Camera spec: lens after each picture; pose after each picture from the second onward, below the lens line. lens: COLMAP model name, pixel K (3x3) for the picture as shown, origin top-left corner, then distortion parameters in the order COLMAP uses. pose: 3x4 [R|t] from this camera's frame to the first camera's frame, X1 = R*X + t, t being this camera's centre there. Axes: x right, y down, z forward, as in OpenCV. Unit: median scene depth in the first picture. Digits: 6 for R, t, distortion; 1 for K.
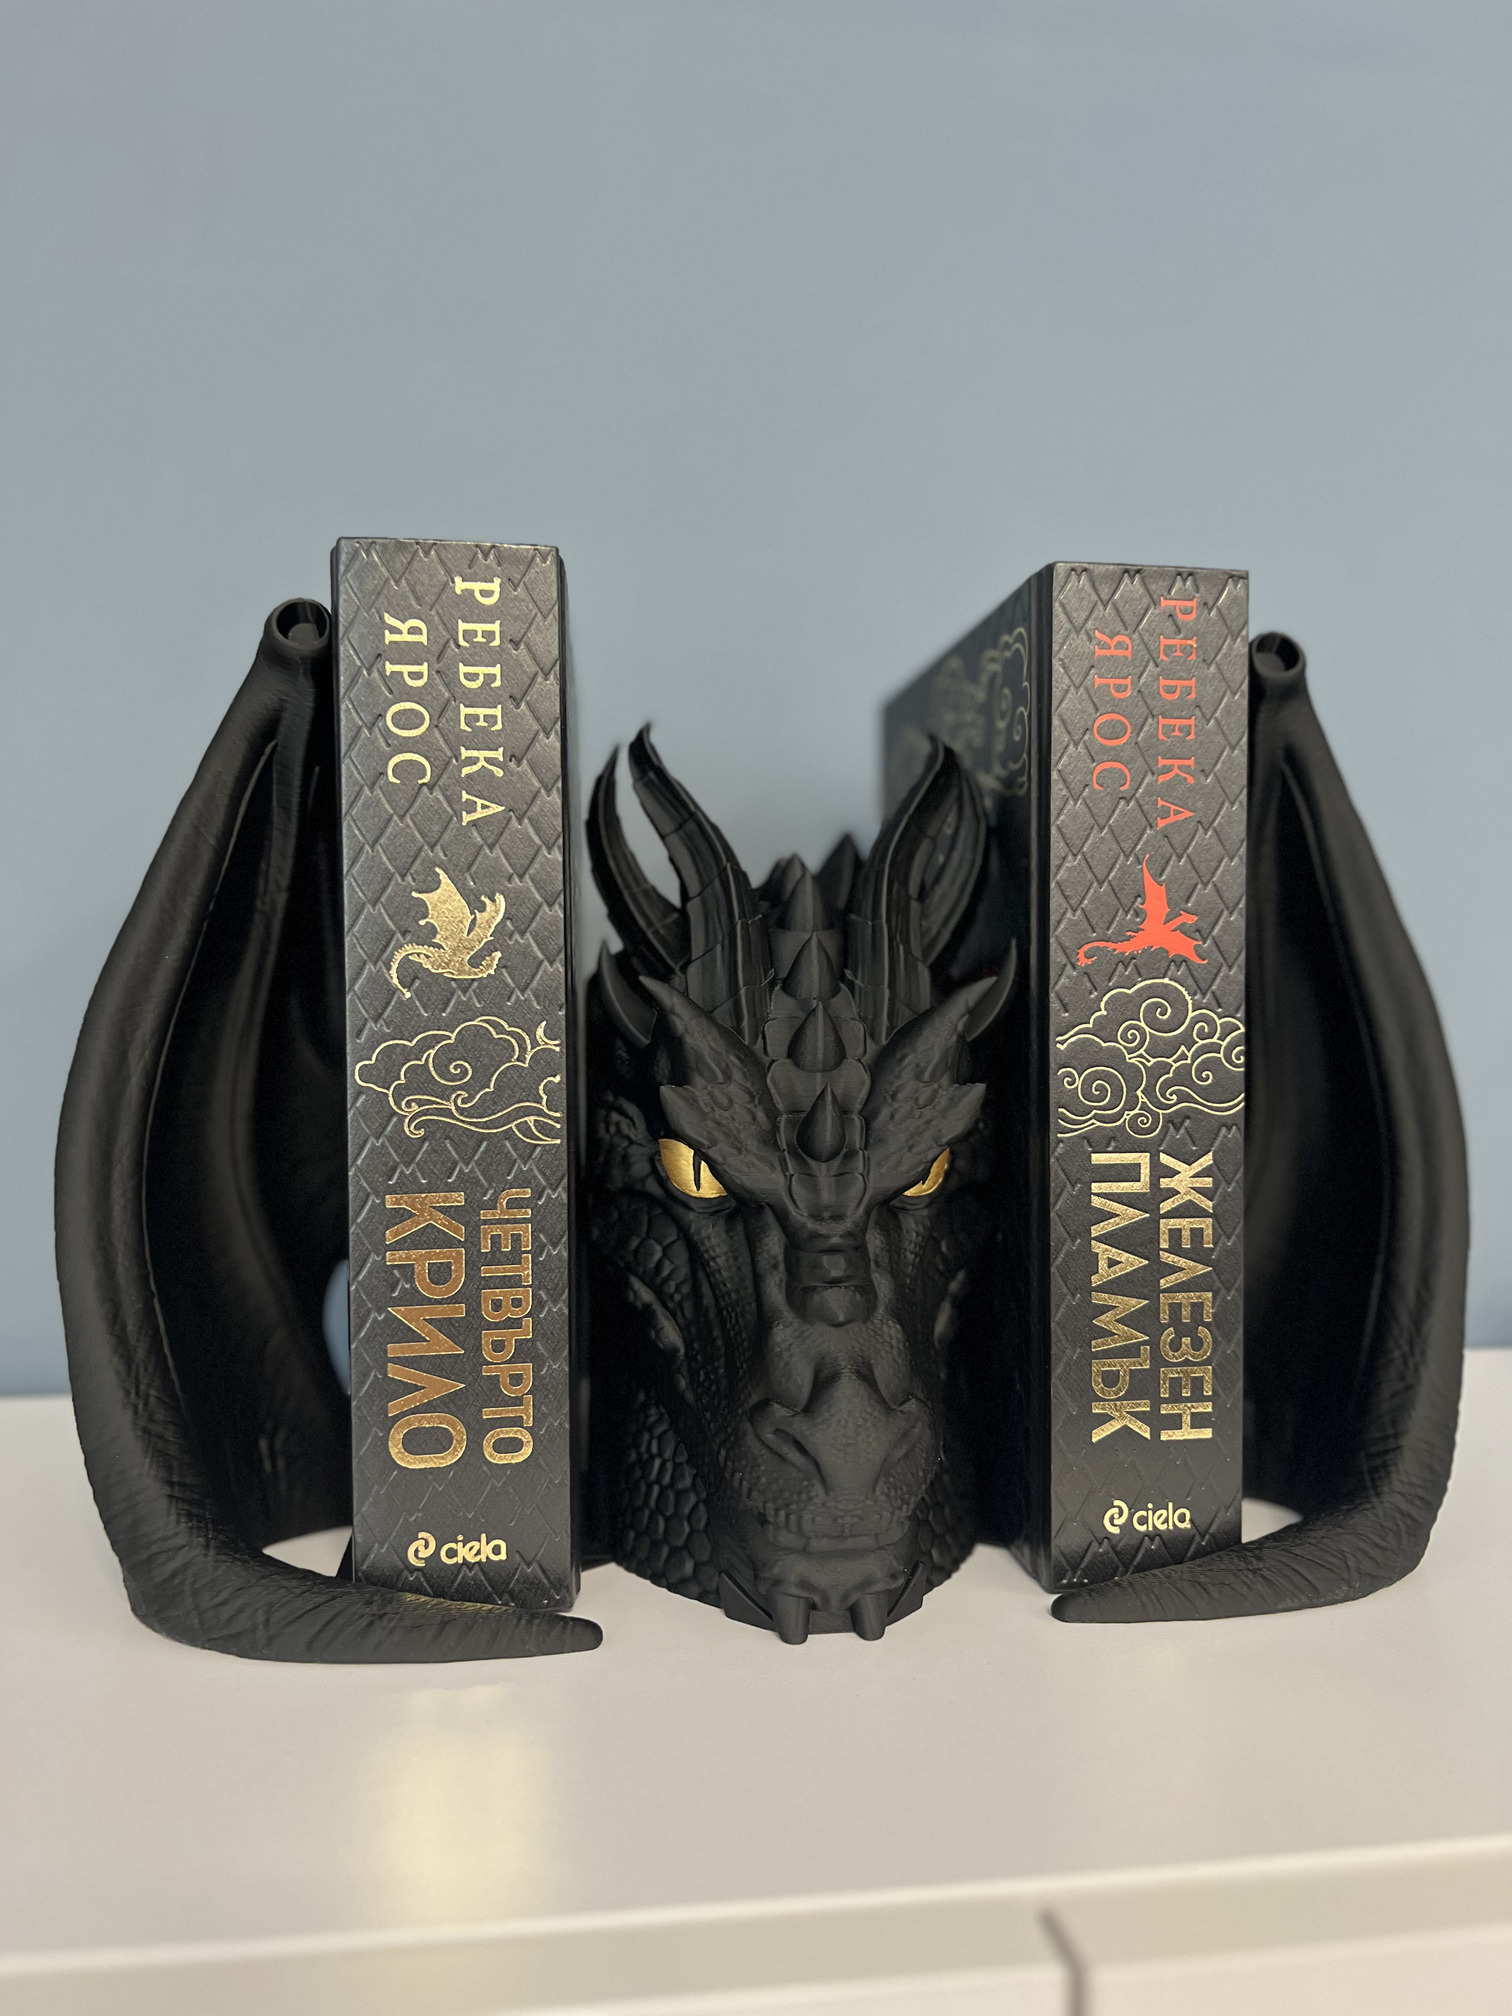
lens RADIAL K [[1576.6, 0, 750.5], [0, 1576.6, 1016.8], [0, 0, 1]] dist [0.042341, -0.069470]
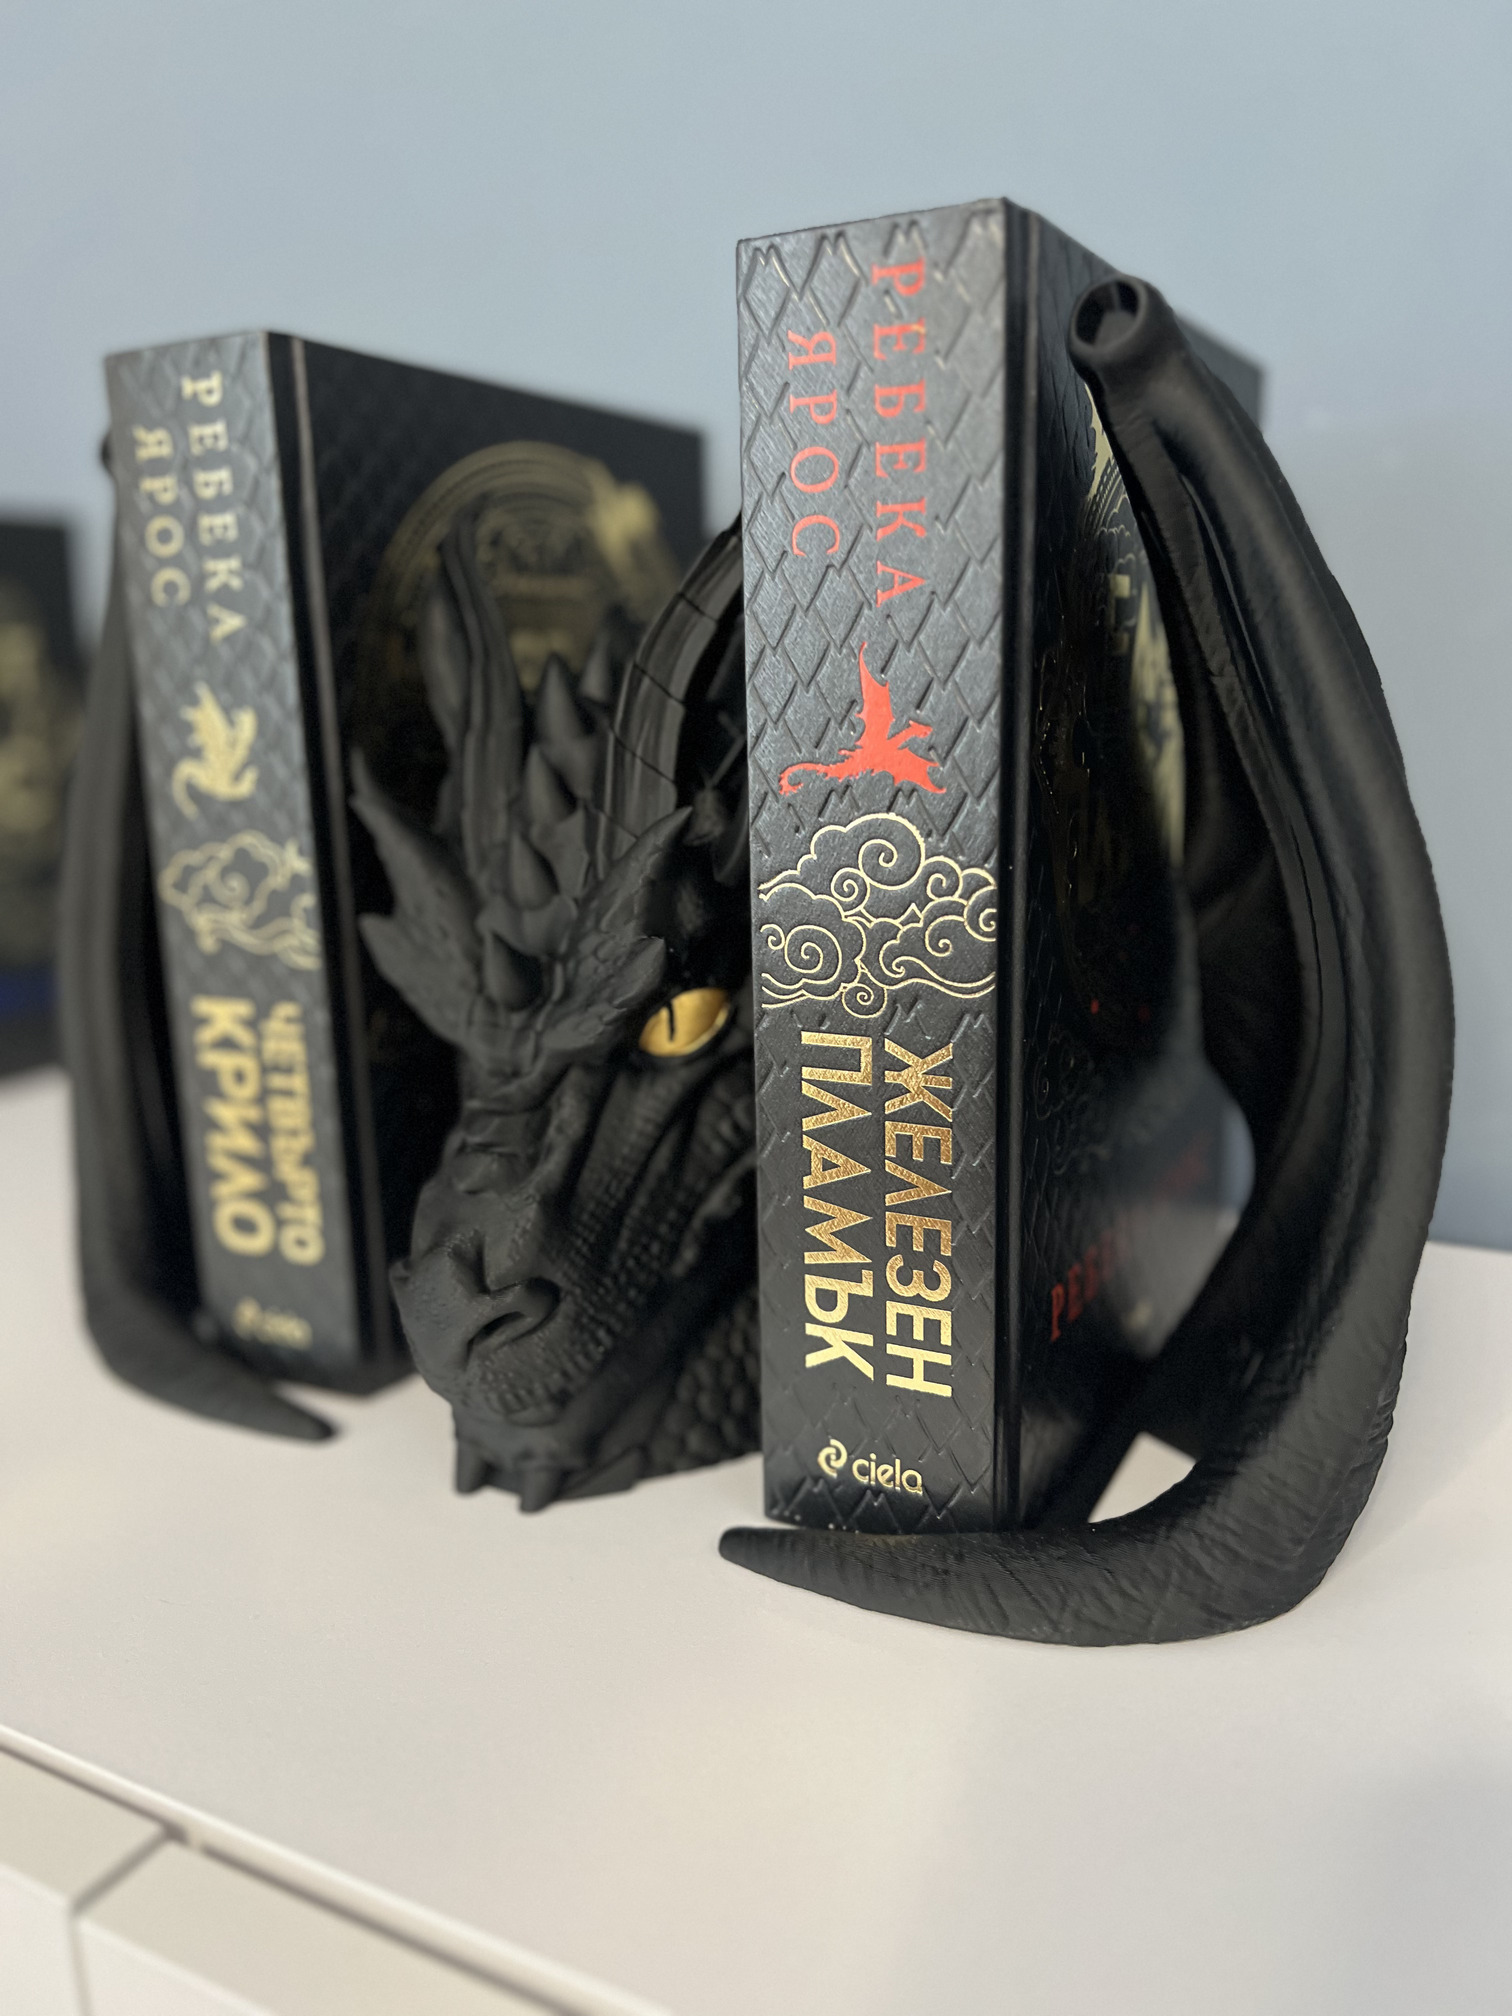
lens RADIAL K [[1576.6, 0, 730.3], [0, 1576.6, 1010.2], [0, 0, 1]] dist [0.042341, -0.069470]
pose [[0.803038, 0.106131, -0.586401, 0.681661], [0.019473, 0.978815, 0.203821, -0.090871], [0.595610, -0.175095, 0.783958, 0.370504]]
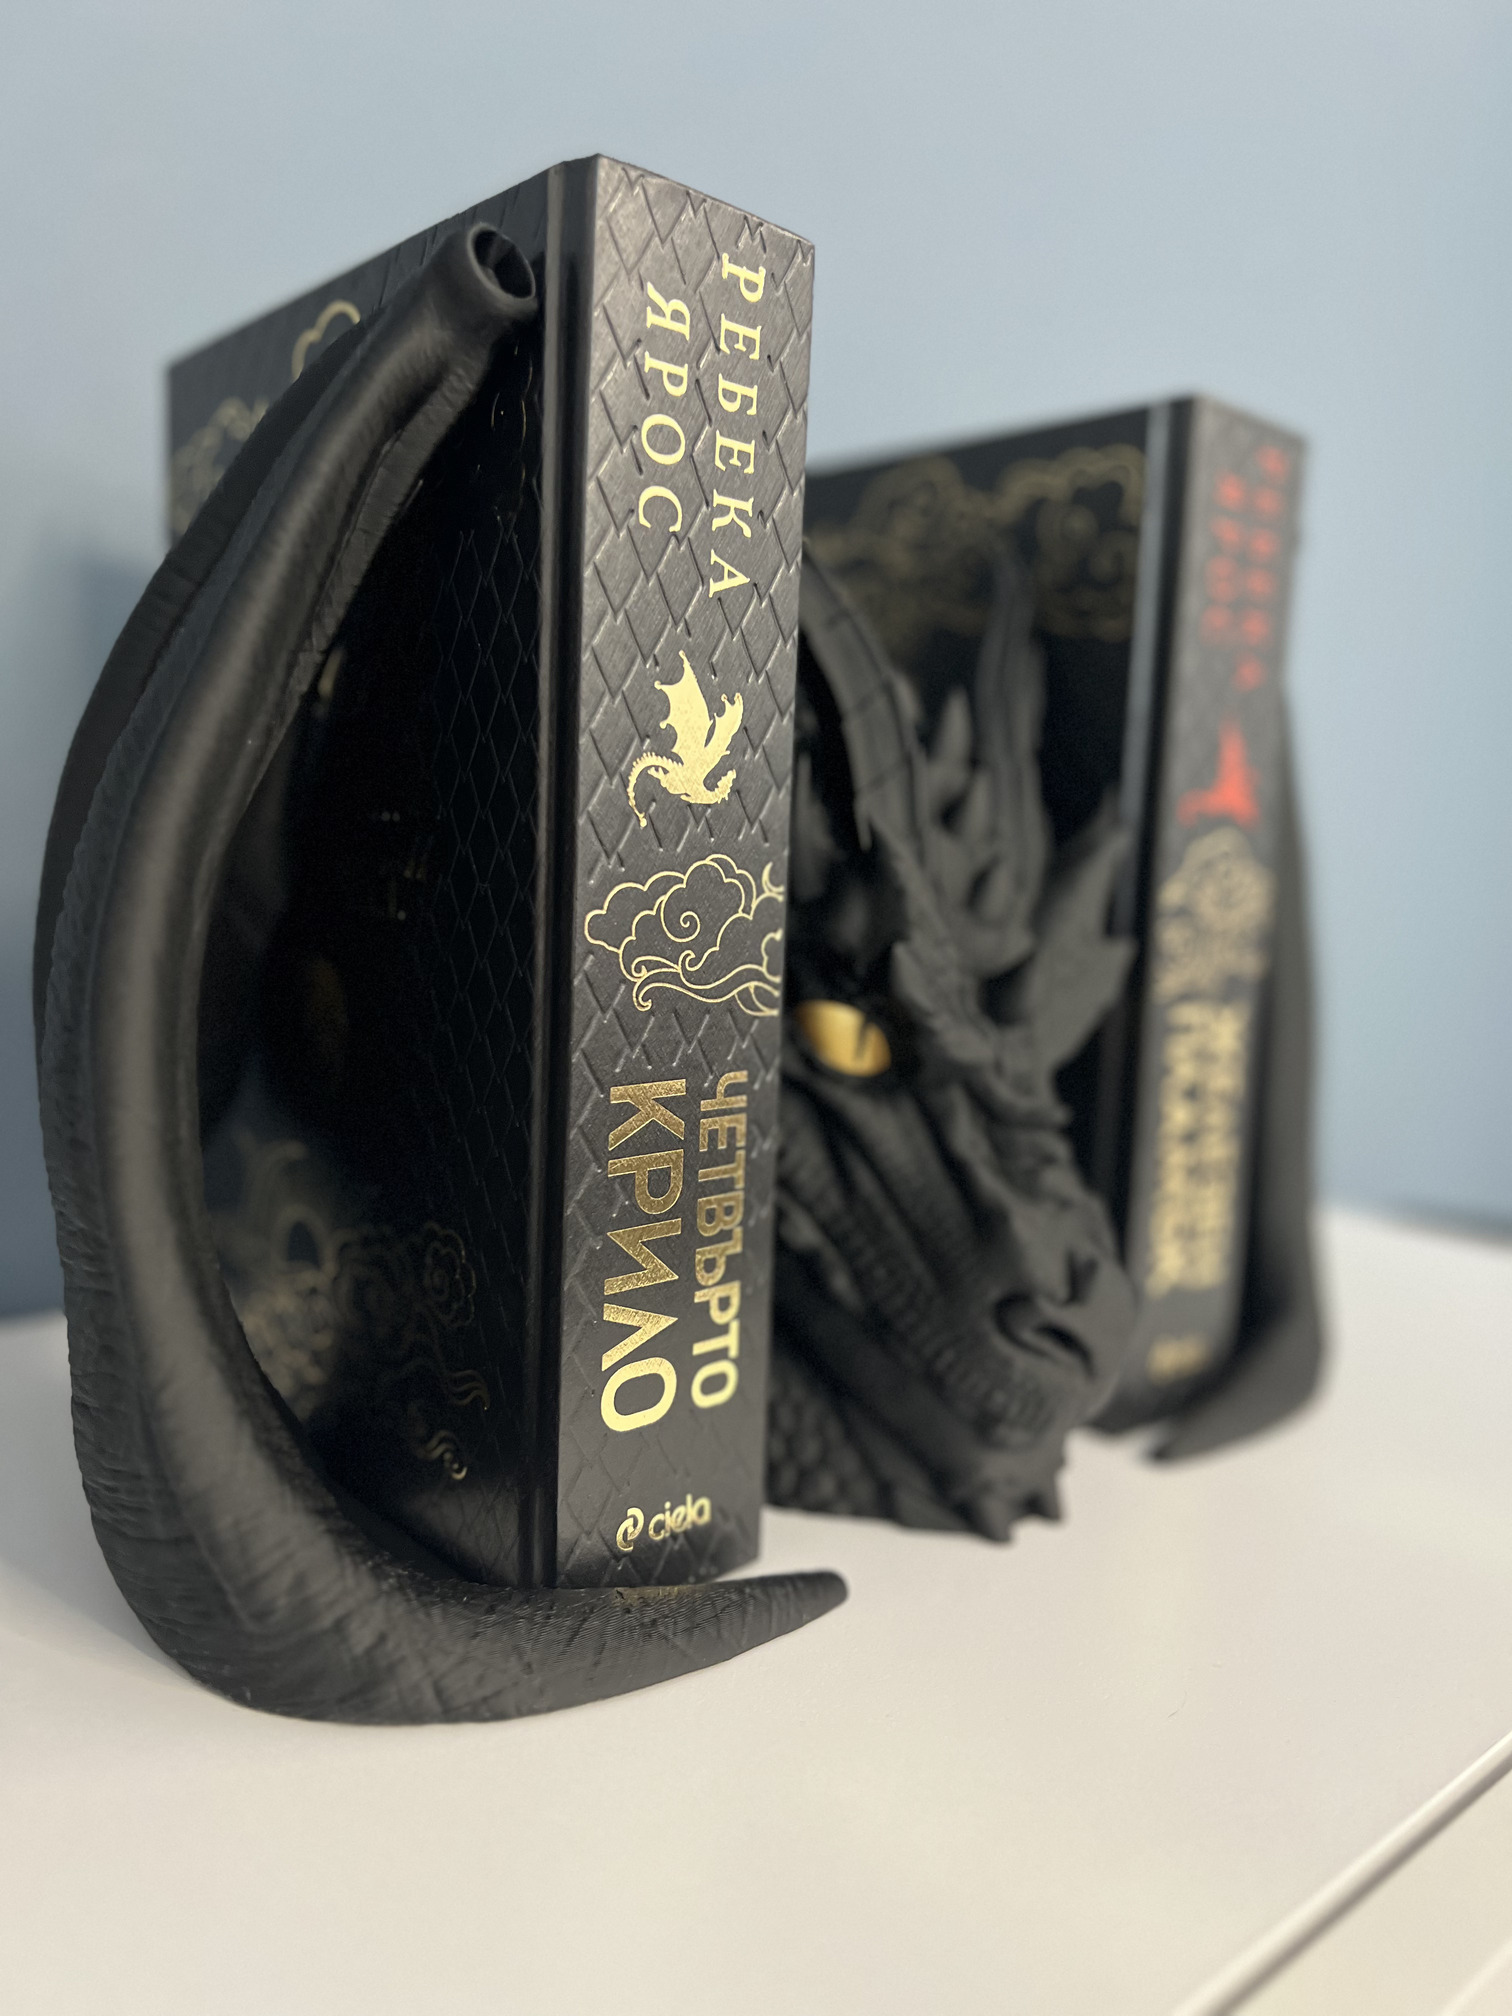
lens RADIAL K [[1576.6, 0, 755.1], [0, 1576.6, 1009.5], [0, 0, 1]] dist [0.042341, -0.069470]
pose [[0.824281, -0.018859, 0.565866, -0.592314], [-0.049500, 0.993218, 0.105206, -0.006580], [-0.564013, -0.114730, 0.817757, 0.346463]]
